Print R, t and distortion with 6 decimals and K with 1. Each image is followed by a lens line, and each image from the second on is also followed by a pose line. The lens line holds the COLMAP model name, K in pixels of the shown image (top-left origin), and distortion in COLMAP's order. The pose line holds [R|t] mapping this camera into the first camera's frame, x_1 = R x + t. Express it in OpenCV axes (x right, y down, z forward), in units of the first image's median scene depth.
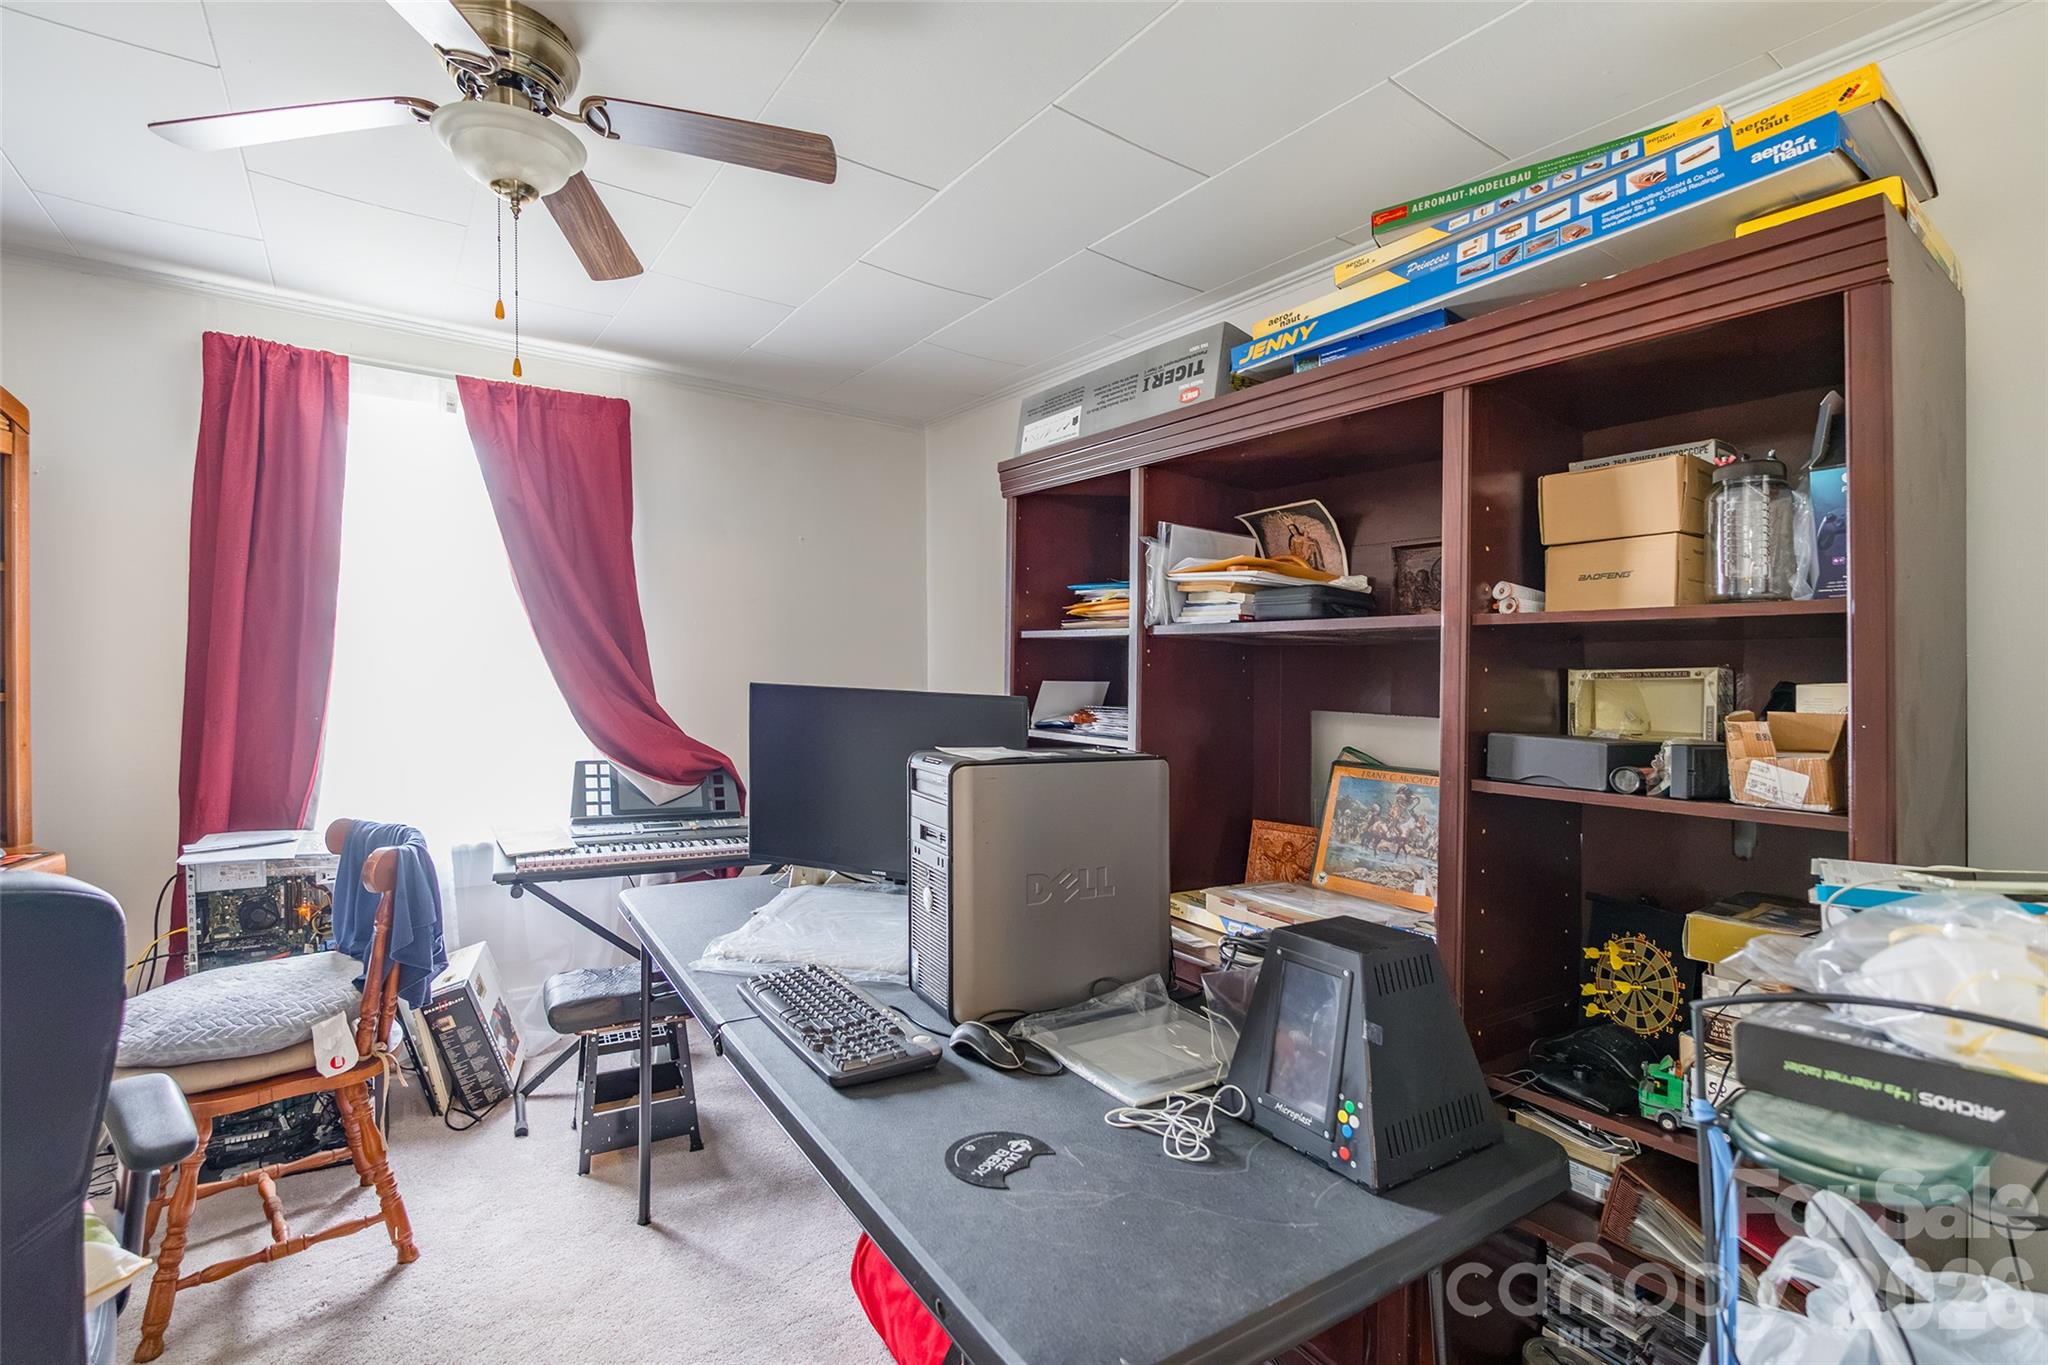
lens RADIAL K [[941.8, 0, 1028.1], [0, 941.8, 693.2], [0, 0, 1]] dist [-0.000679, -0.000082]
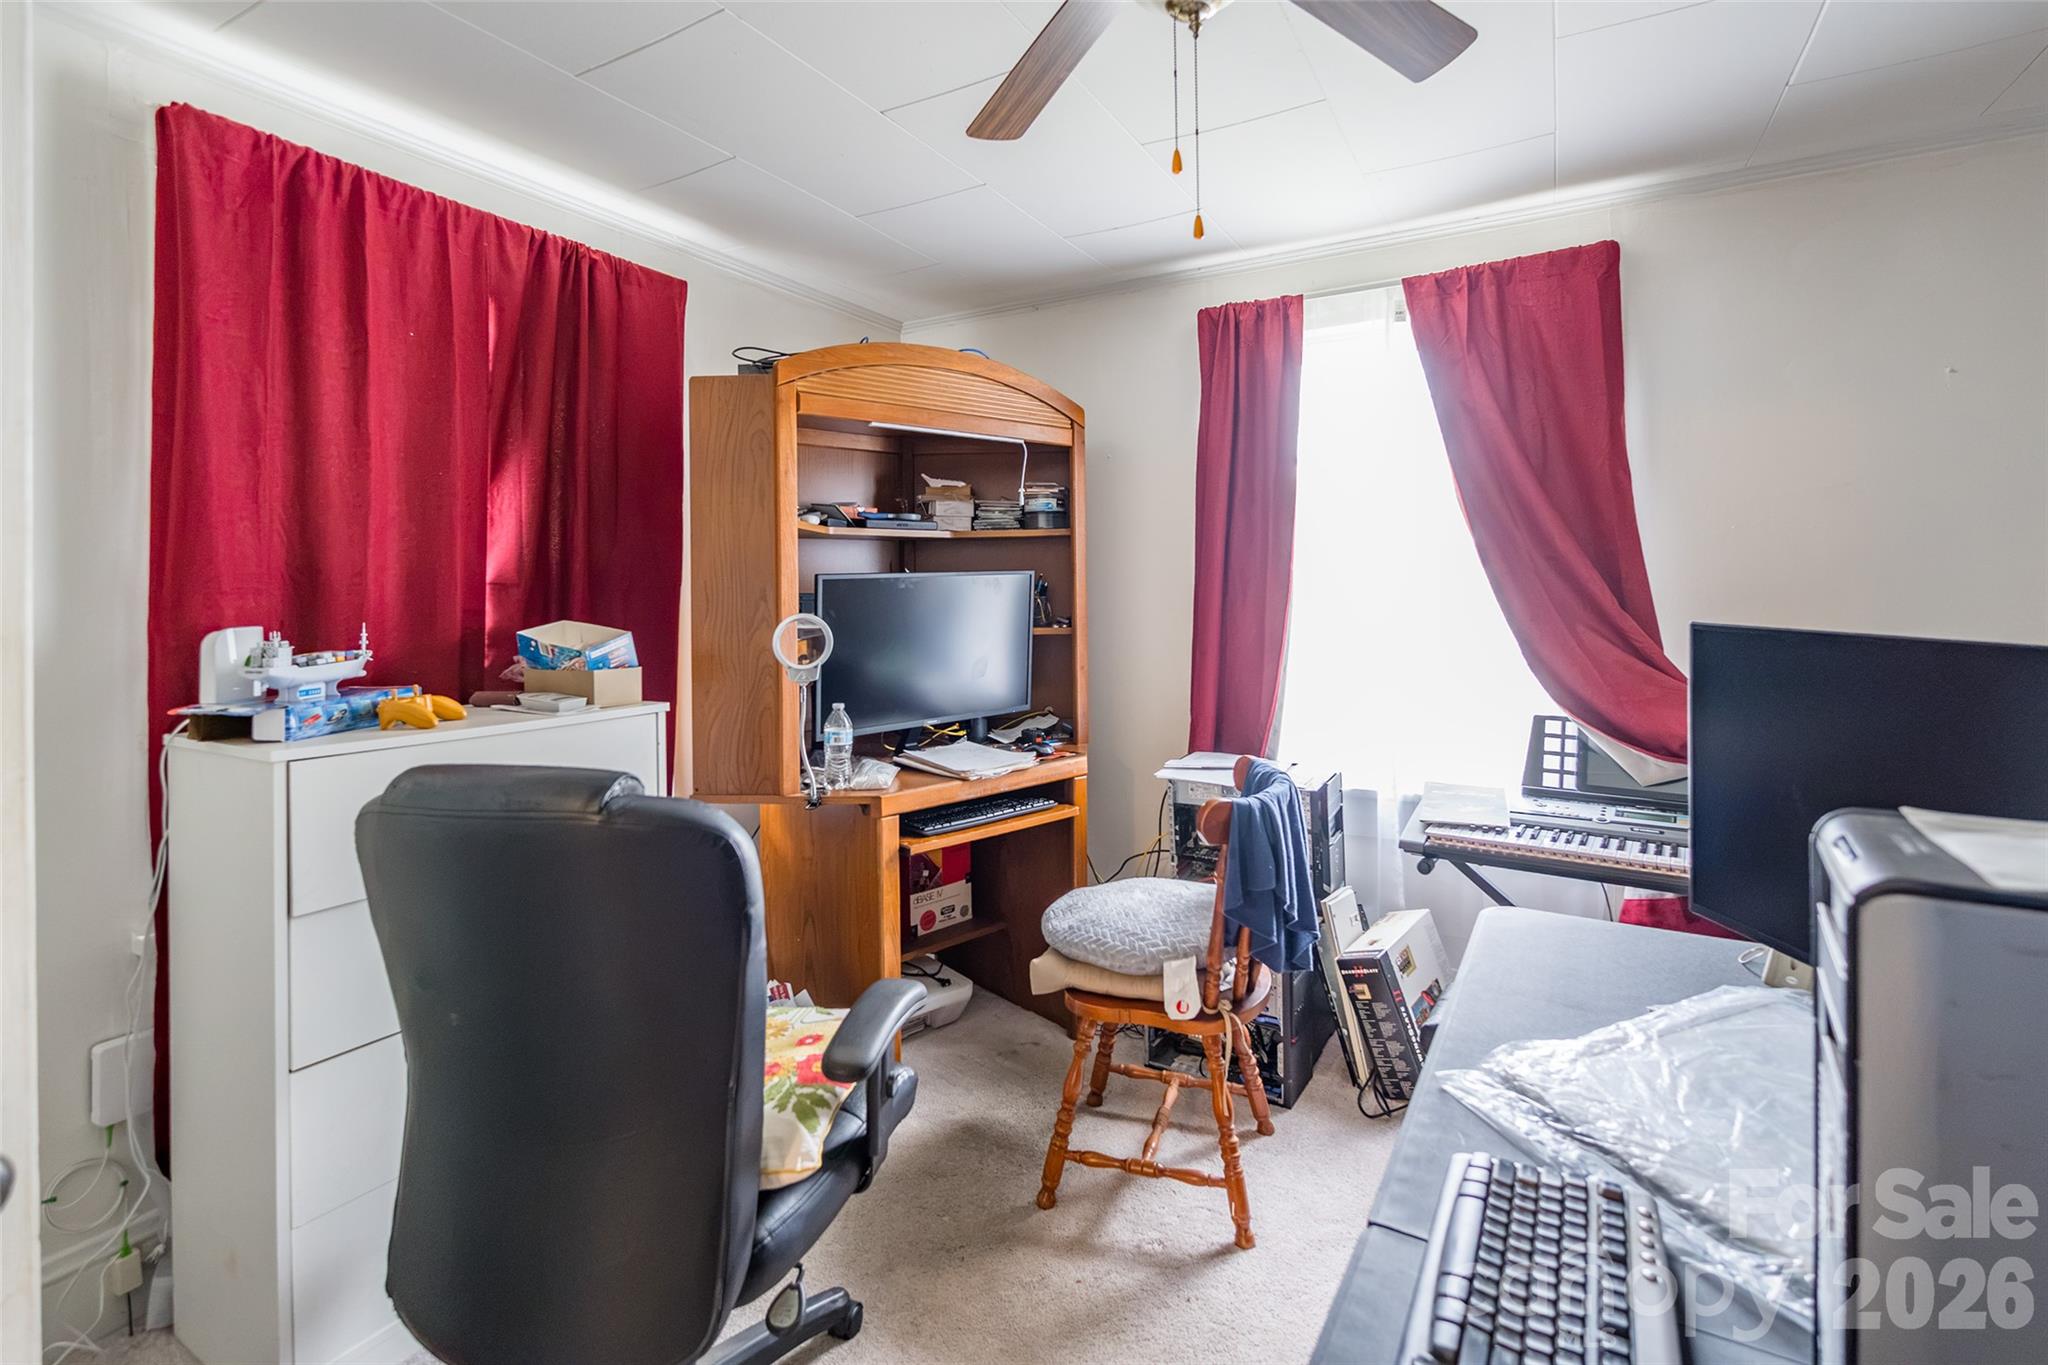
lens RADIAL K [[938.5, 0, 1023.3], [0, 938.5, 624.3], [0, 0, 1]] dist [-0.005555, -0.000254]
pose [[0.429864, 0.006597, -0.902870, 0.057735], [-0.000589, 0.999975, 0.007026, -0.011685], [0.902894, -0.002488, 0.429857, 0.302478]]
